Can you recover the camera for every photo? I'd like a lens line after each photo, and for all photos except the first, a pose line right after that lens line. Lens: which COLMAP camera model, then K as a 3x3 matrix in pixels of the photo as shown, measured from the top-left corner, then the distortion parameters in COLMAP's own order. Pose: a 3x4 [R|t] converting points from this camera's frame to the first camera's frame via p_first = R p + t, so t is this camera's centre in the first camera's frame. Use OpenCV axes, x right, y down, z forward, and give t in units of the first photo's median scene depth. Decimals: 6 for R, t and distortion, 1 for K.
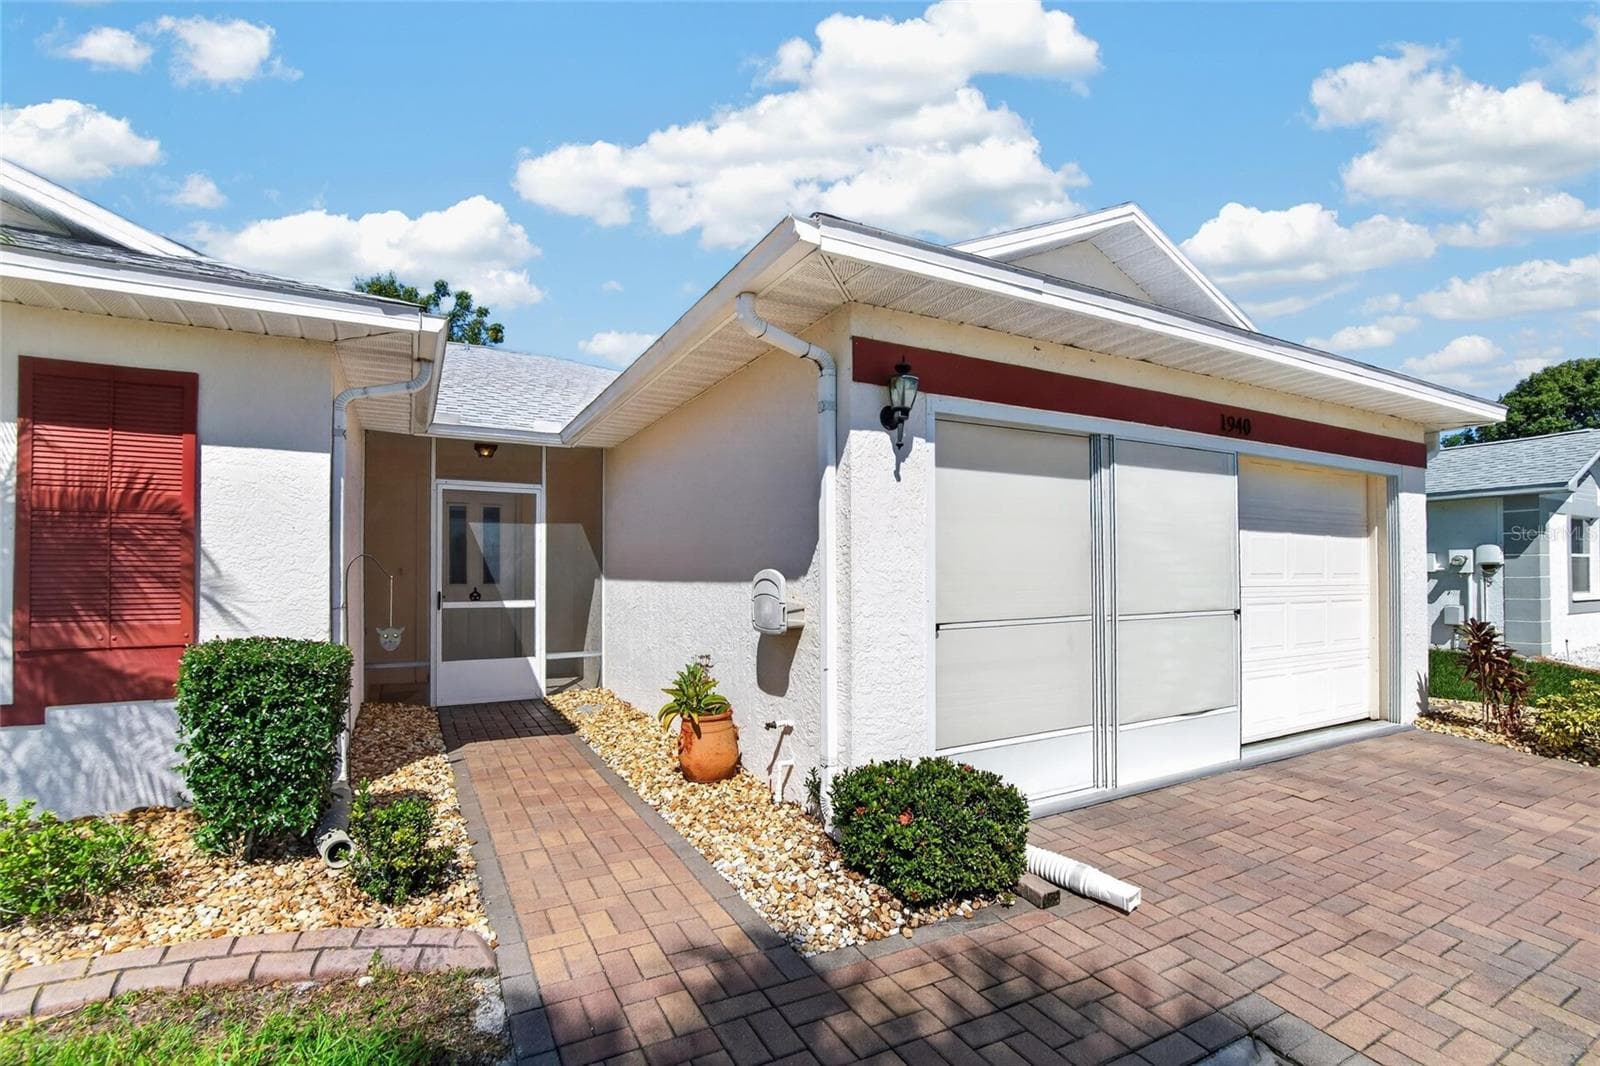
lens RADIAL K [[721.2, 0, 774.6], [0, 721.2, 566.3], [0, 0, 1]] dist [-0.019236, 0.000056]
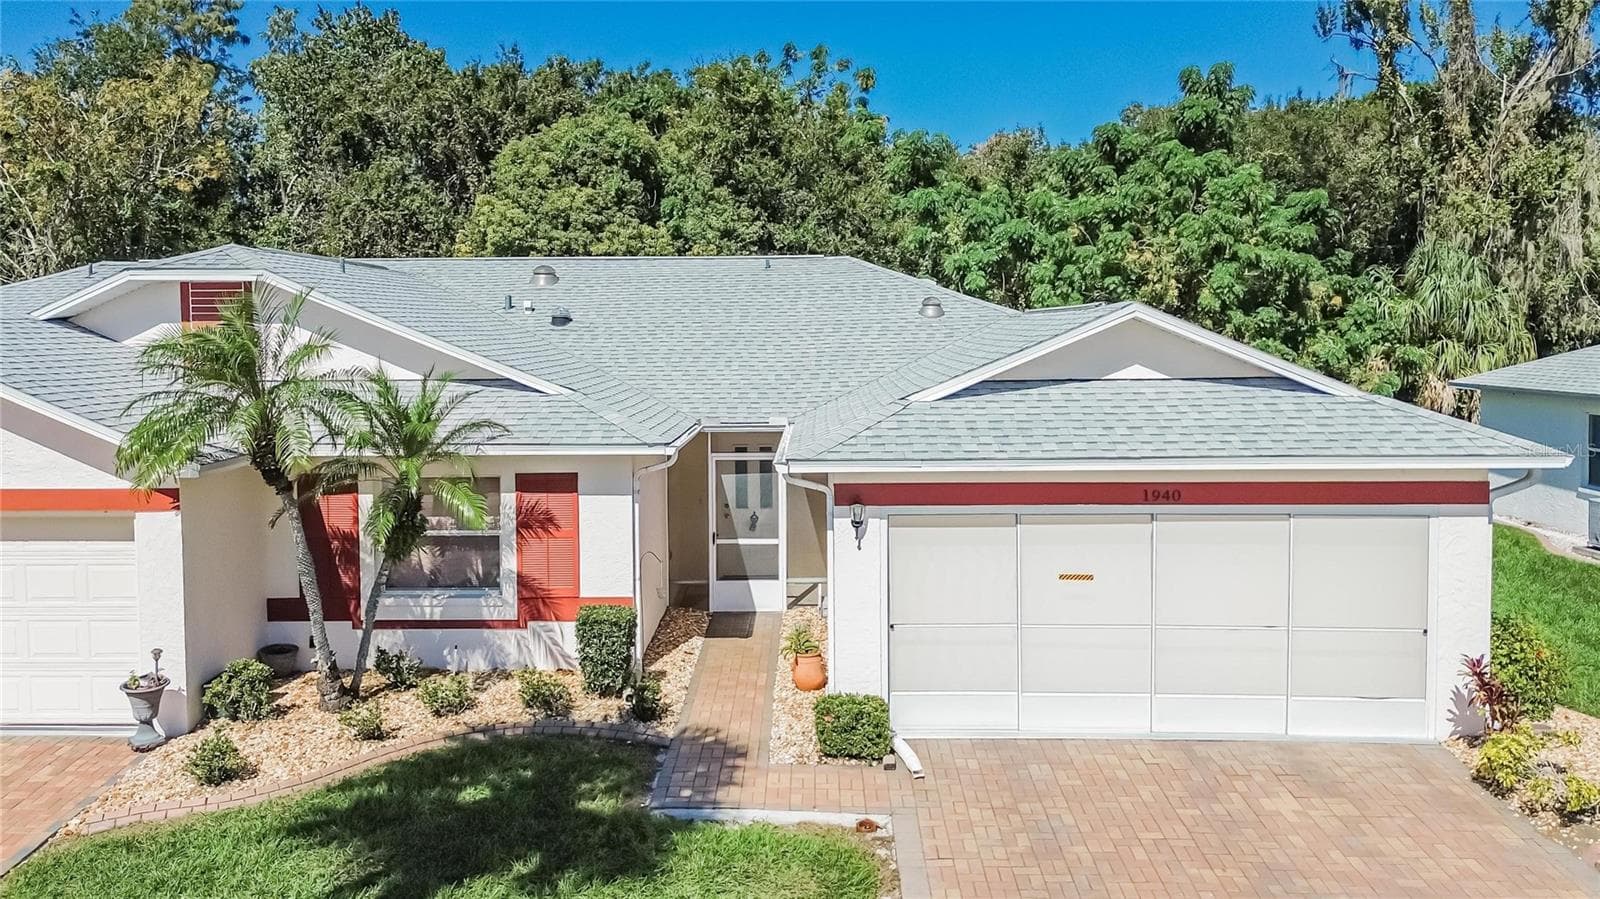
lens RADIAL K [[1217.9, 0, 756.4], [0, 1217.9, 388.9], [0, 0, 1]] dist [0.093670, -0.100476]
pose [[0.863308, 0.021694, -0.504211, 1.668513], [0.016774, 0.997290, 0.071628, -0.852868], [0.504398, -0.070295, 0.860605, -2.082251]]
